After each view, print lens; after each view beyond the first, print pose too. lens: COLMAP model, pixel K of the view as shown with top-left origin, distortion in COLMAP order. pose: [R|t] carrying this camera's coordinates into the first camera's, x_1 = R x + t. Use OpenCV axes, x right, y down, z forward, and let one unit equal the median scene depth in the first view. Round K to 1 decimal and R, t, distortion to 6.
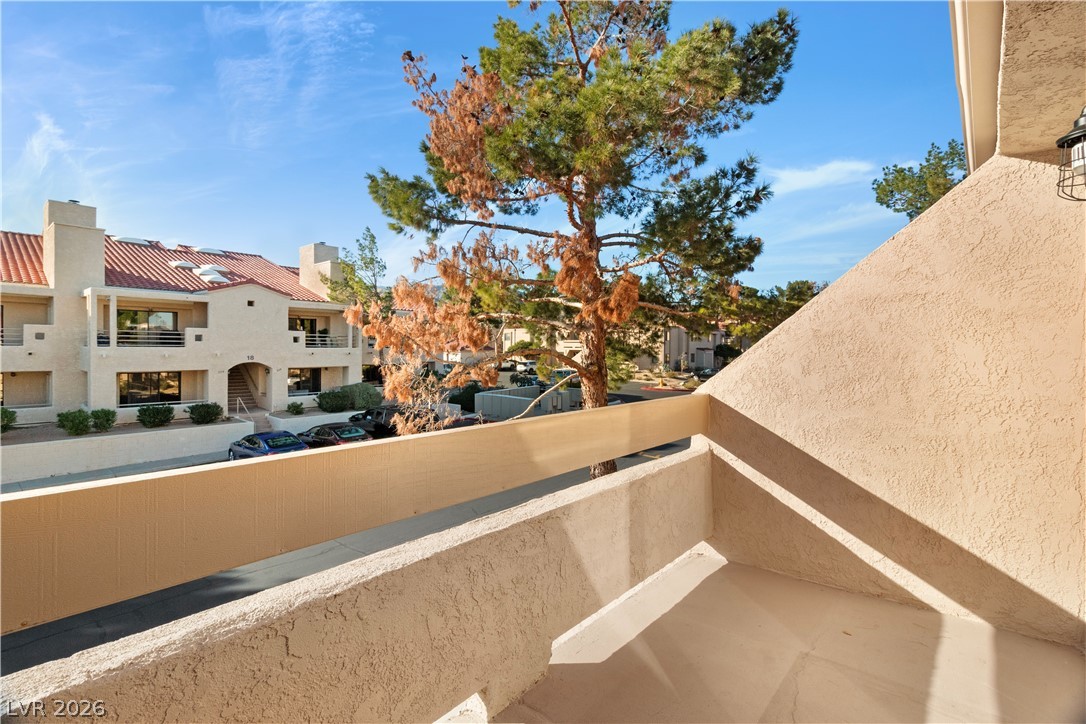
lens RADIAL K [[507.4, 0, 533.1], [0, 507.4, 352.6], [0, 0, 1]] dist [0.004803, 0.003812]
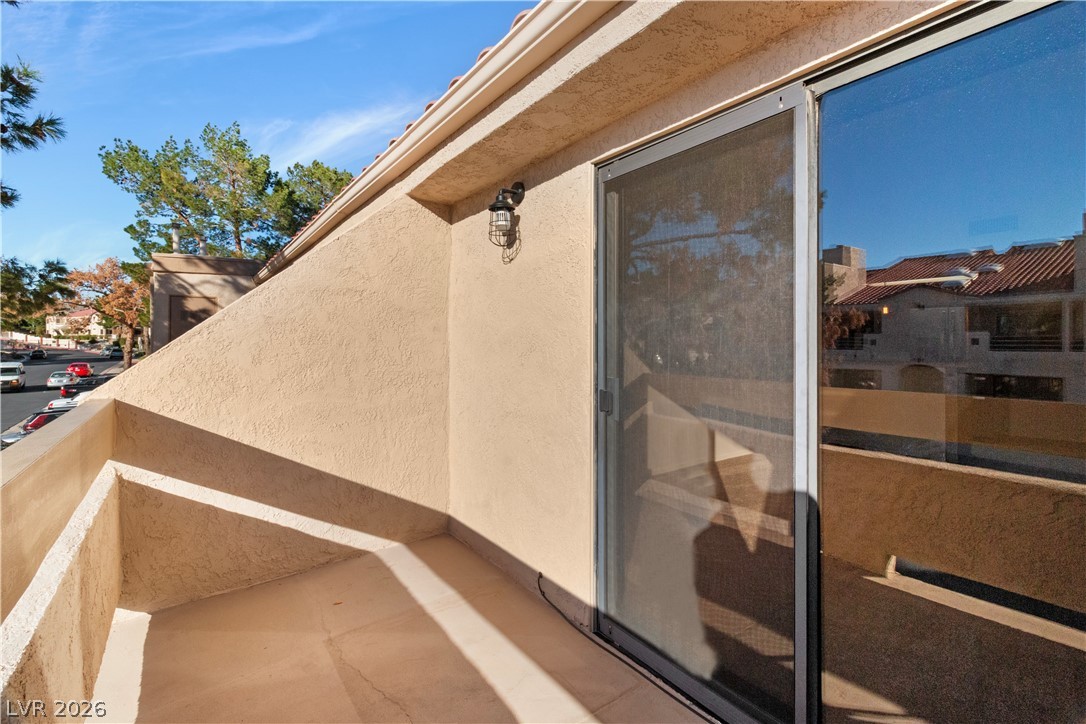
lens RADIAL K [[507.4, 0, 570.3], [0, 507.4, 338.0], [0, 0, 1]] dist [0.004803, 0.003812]
pose [[0.215328, 0.001166, 0.976541, -0.273499], [0.009308, 0.999951, -0.003246, 0.003727], [-0.976497, 0.009789, 0.215307, 0.251326]]
